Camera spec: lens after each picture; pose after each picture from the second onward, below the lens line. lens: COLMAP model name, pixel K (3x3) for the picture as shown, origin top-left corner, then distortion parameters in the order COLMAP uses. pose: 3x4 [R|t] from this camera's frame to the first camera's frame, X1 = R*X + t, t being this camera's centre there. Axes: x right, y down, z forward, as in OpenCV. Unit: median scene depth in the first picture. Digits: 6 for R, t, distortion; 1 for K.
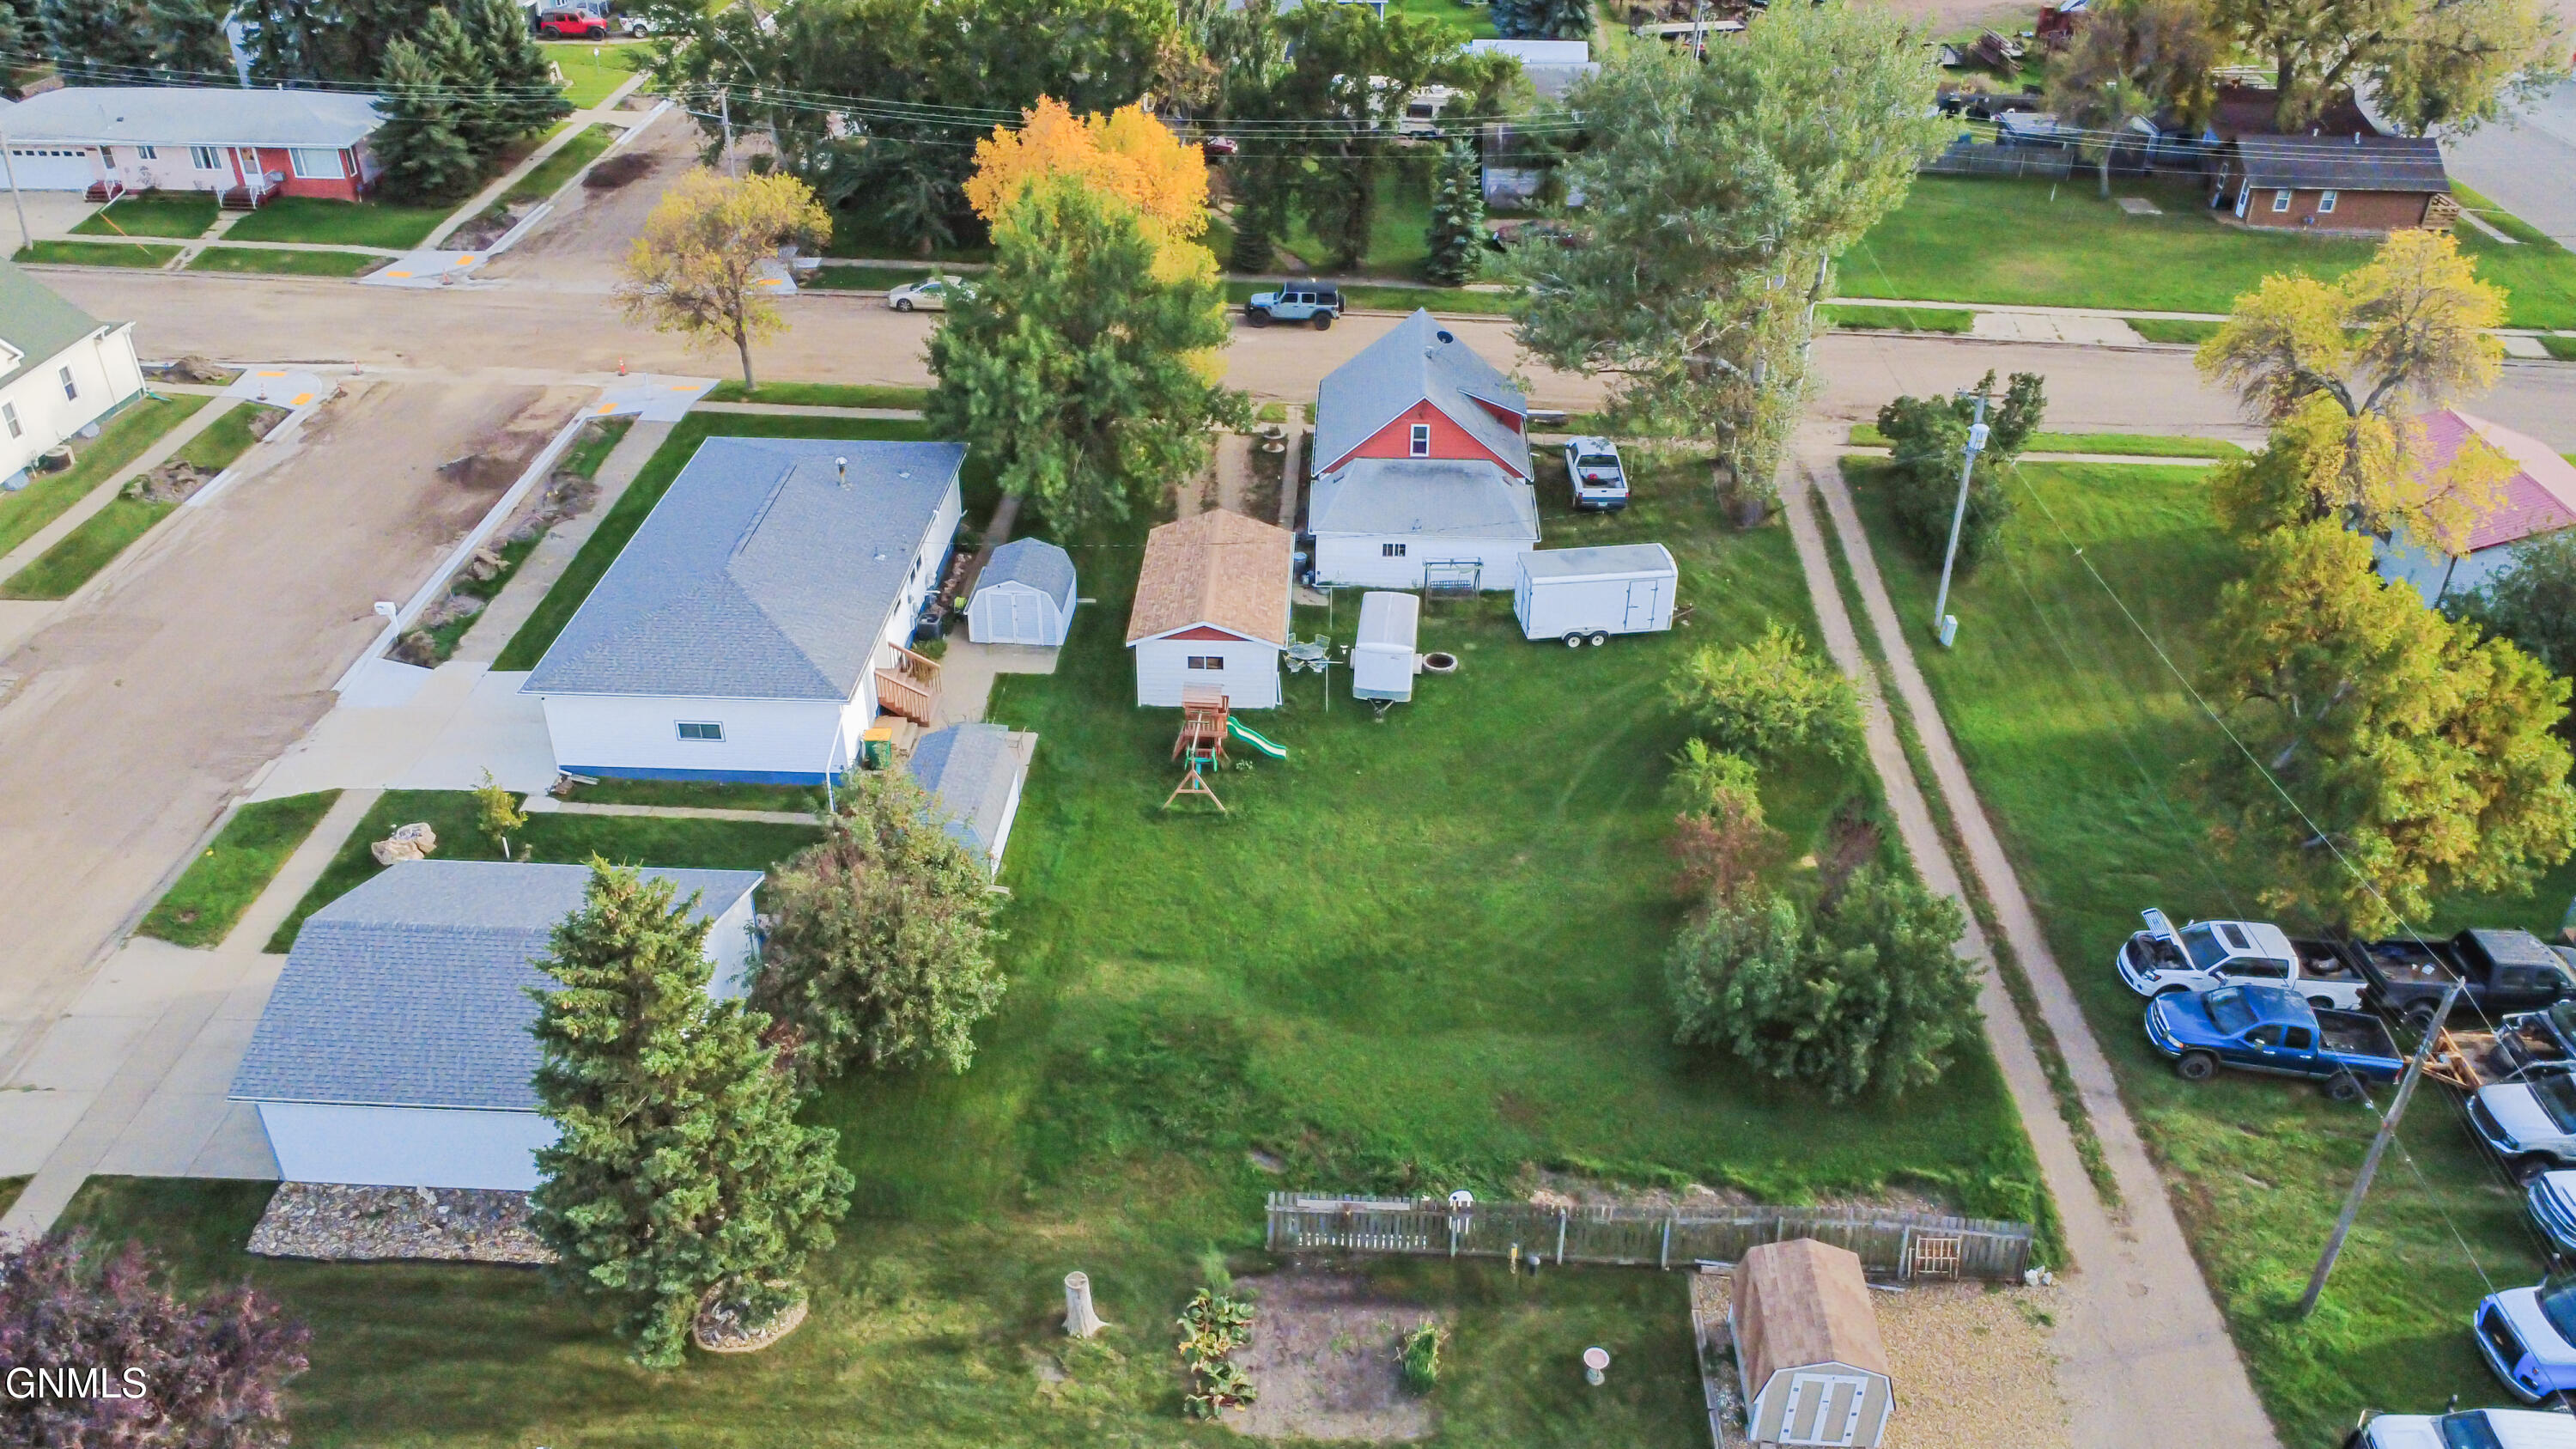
lens RADIAL K [[1934.6, 0, 1288.0], [0, 1934.6, 724.5], [0, 0, 1]] dist [-0.002401, 0.006617]
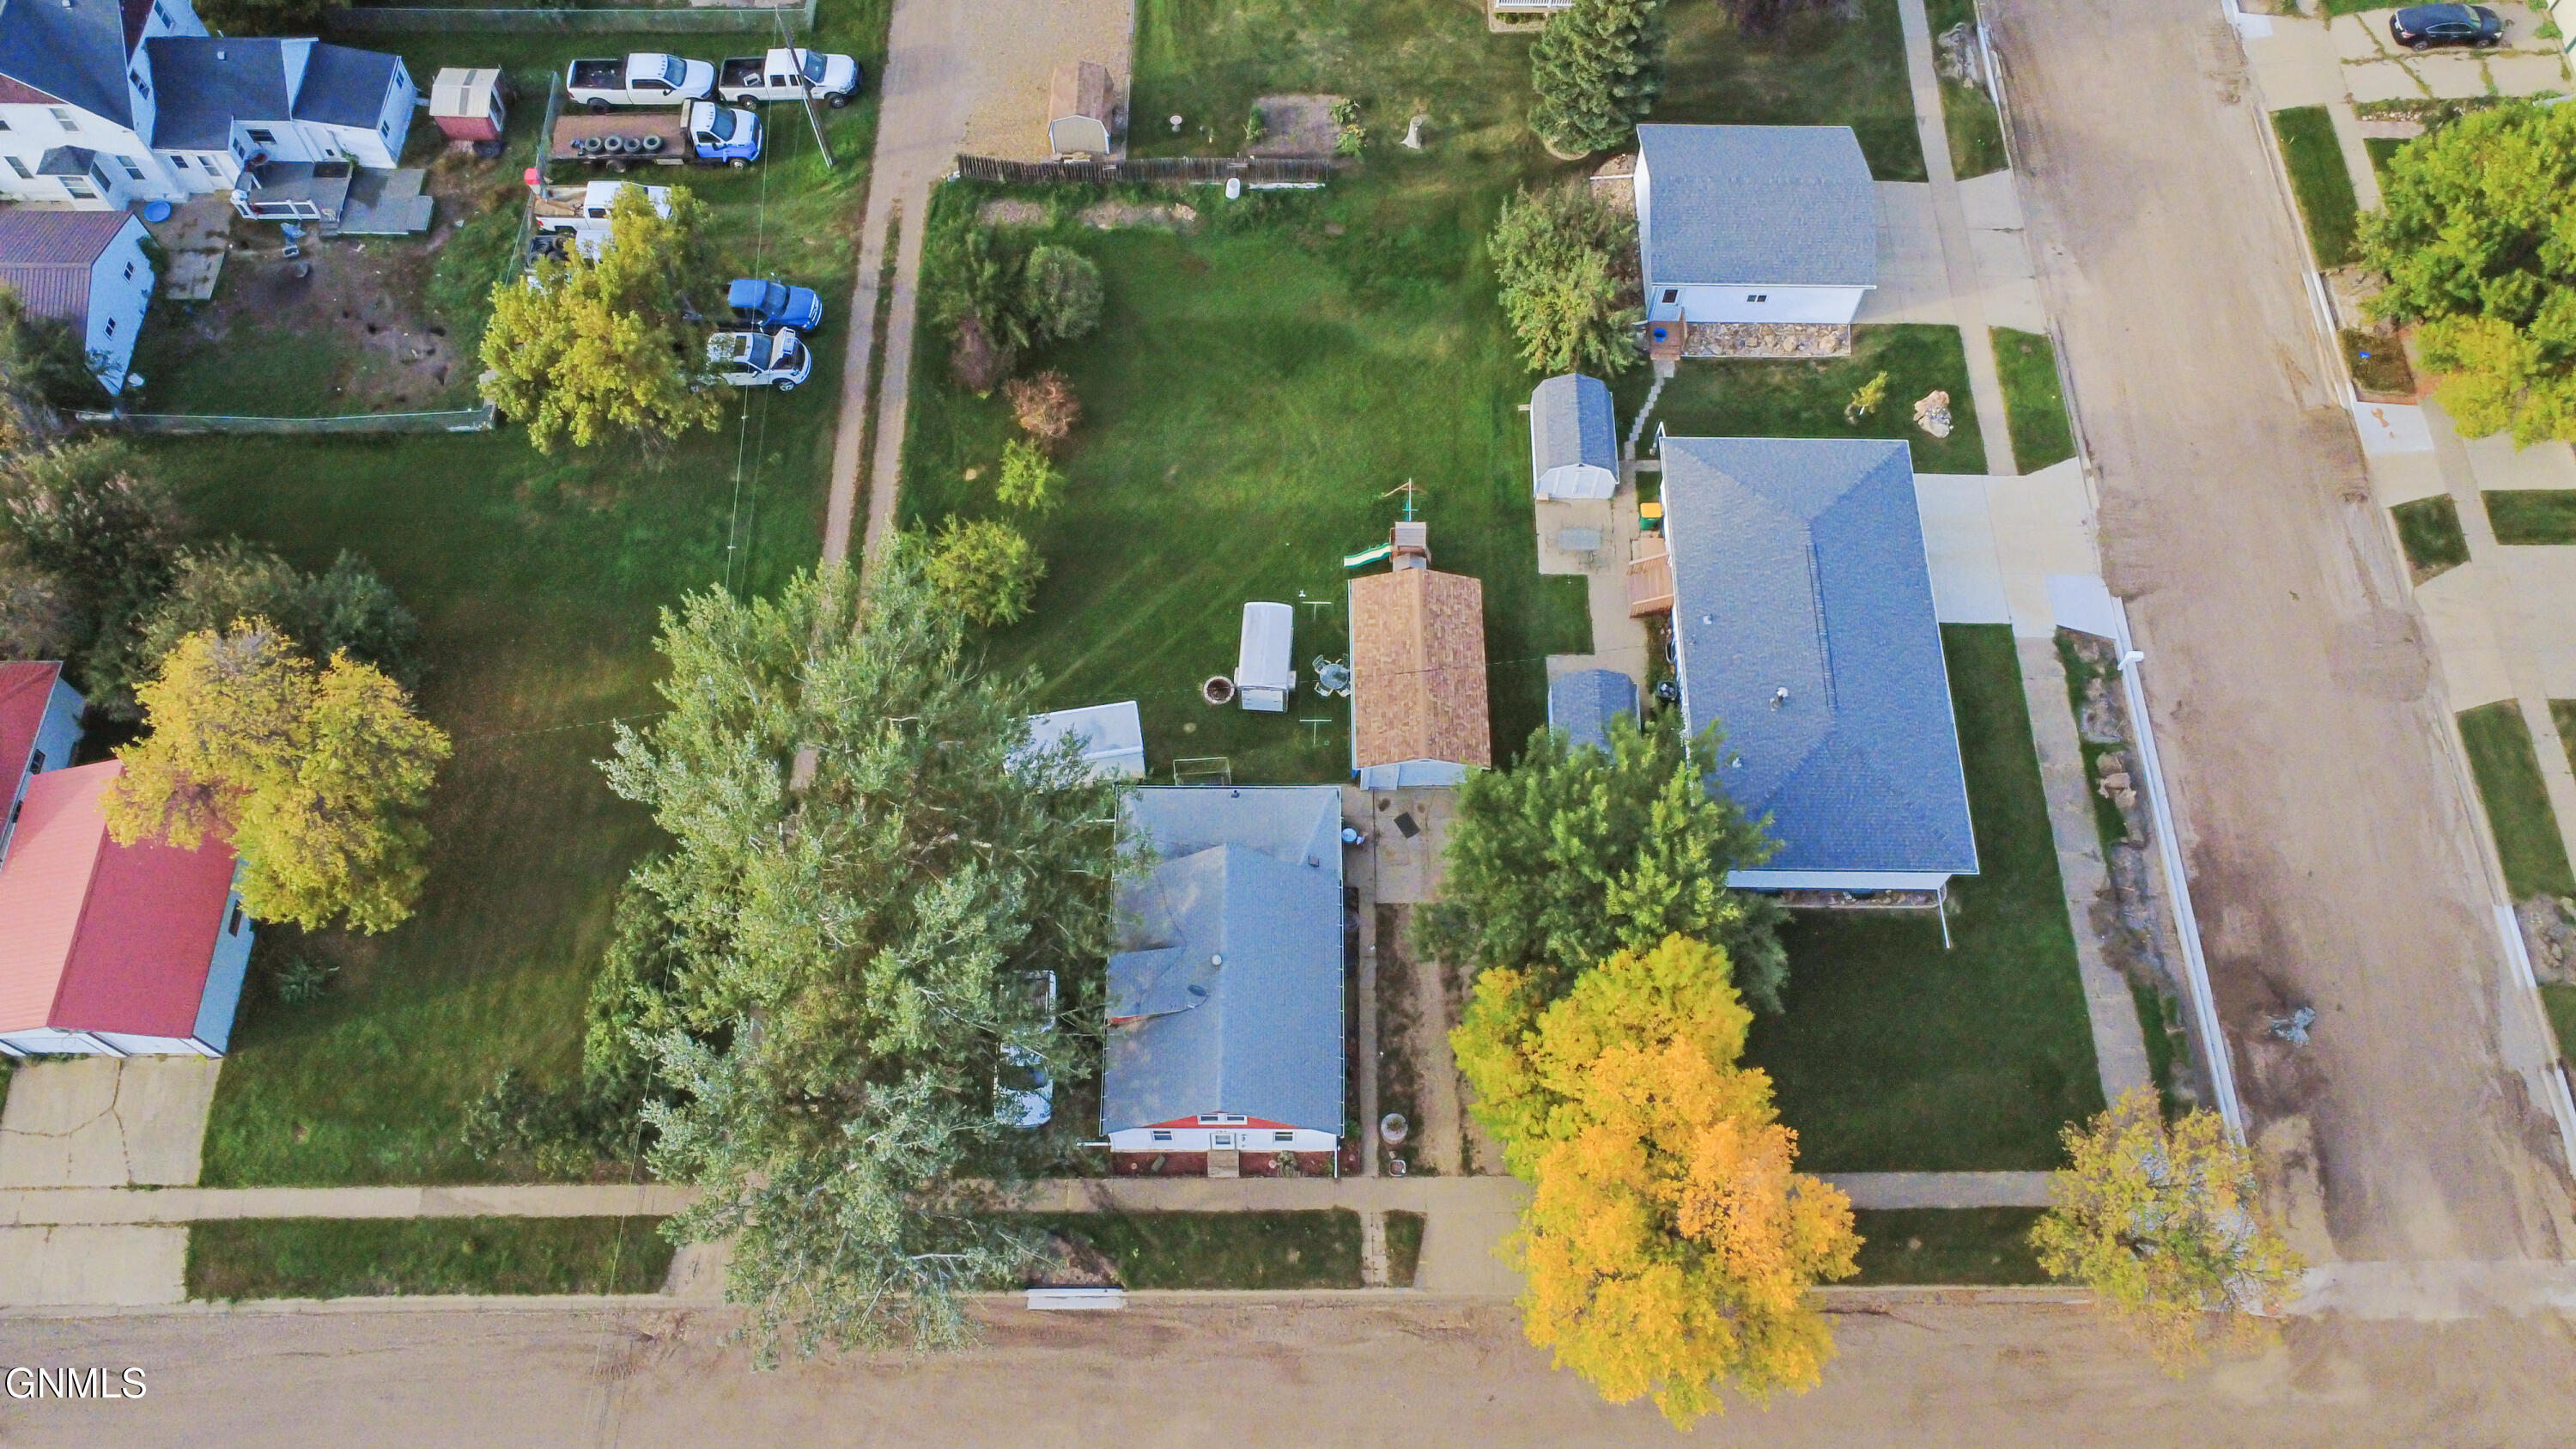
lens RADIAL K [[1934.6, 0, 1288.0], [0, 1934.6, 724.5], [0, 0, 1]] dist [-0.002401, 0.006617]
pose [[-0.999171, 0.027664, -0.029871, 0.075067], [-0.032221, -0.088798, 0.995528, -1.228127], [0.024888, 0.995665, 0.089616, 0.950110]]
